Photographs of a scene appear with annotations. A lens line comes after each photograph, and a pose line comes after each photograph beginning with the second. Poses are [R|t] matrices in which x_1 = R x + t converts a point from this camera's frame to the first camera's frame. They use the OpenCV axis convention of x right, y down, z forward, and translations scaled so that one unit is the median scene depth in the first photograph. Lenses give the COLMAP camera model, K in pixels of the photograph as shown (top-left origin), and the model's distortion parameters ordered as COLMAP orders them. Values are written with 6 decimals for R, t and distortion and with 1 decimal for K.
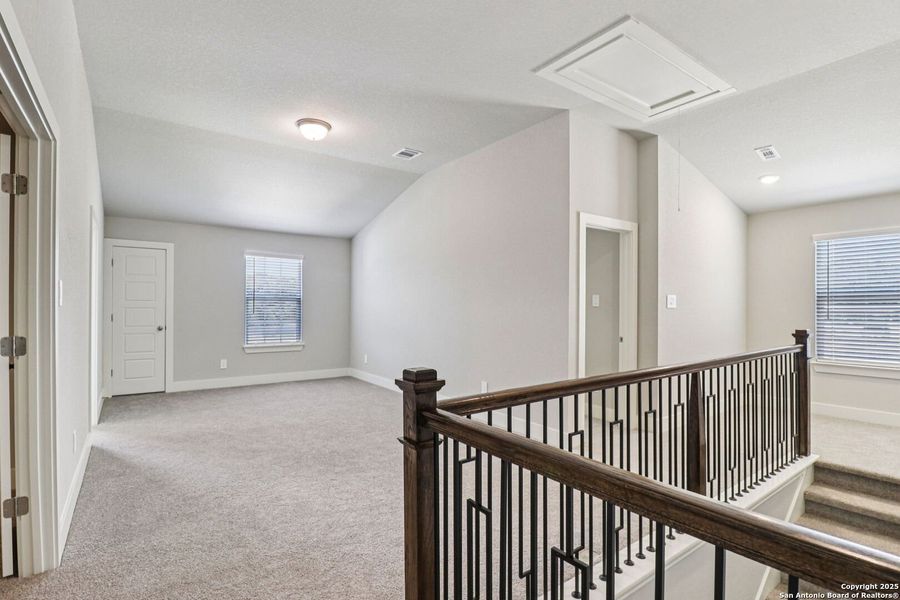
lens RADIAL K [[437.9, 0, 445.9], [0, 437.9, 298.3], [0, 0, 1]] dist [0.000413, -0.015339]
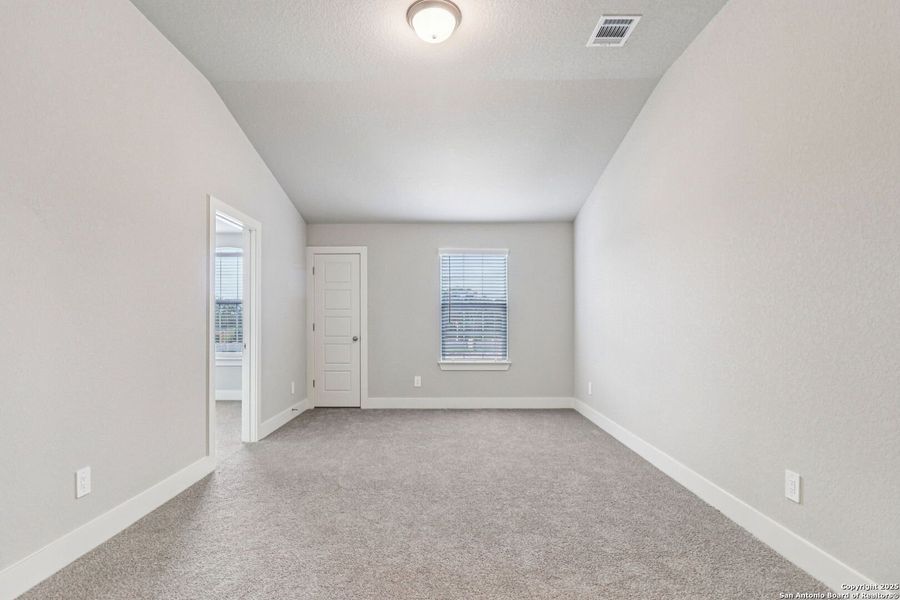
lens RADIAL K [[438.7, 0, 446.8], [0, 438.7, 316.4], [0, 0, 1]] dist [0.000663, -0.015553]
pose [[0.807126, -0.013678, -0.590221, 0.053430], [0.017966, 0.999838, 0.001398, 0.022897], [0.590106, -0.011732, 0.807241, 0.356805]]
